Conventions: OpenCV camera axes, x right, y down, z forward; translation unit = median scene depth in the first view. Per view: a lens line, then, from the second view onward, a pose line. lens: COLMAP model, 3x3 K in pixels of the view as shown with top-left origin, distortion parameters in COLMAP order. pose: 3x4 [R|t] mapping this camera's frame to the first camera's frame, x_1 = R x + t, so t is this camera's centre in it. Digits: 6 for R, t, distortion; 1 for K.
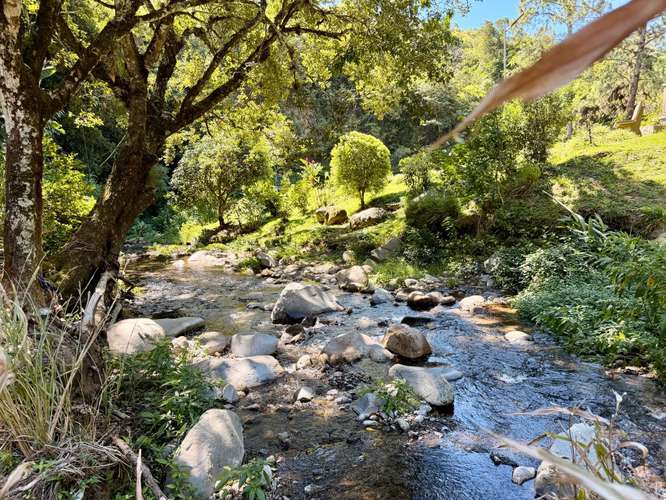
lens RADIAL K [[471.5, 0, 332.2], [0, 471.5, 249.1], [0, 0, 1]] dist [0.054176, -0.030930]
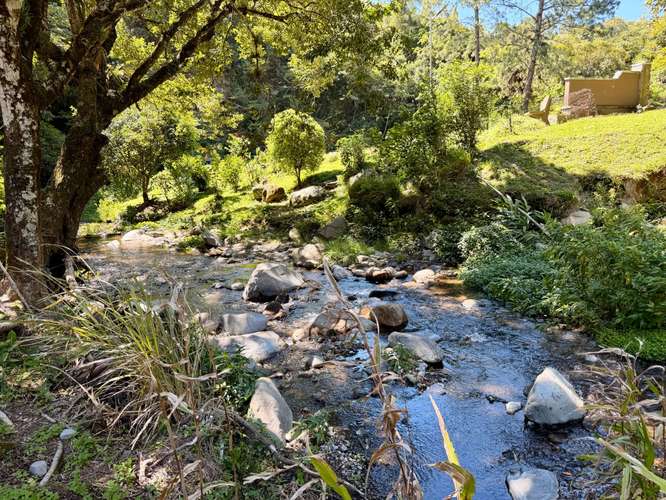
lens RADIAL K [[471.5, 0, 331.5], [0, 471.5, 249.7], [0, 0, 1]] dist [0.054176, -0.030930]
pose [[0.983860, -0.024785, 0.177215, -0.088919], [0.014180, 0.998046, 0.060858, -0.016169], [-0.178377, -0.057363, 0.982289, -0.053888]]
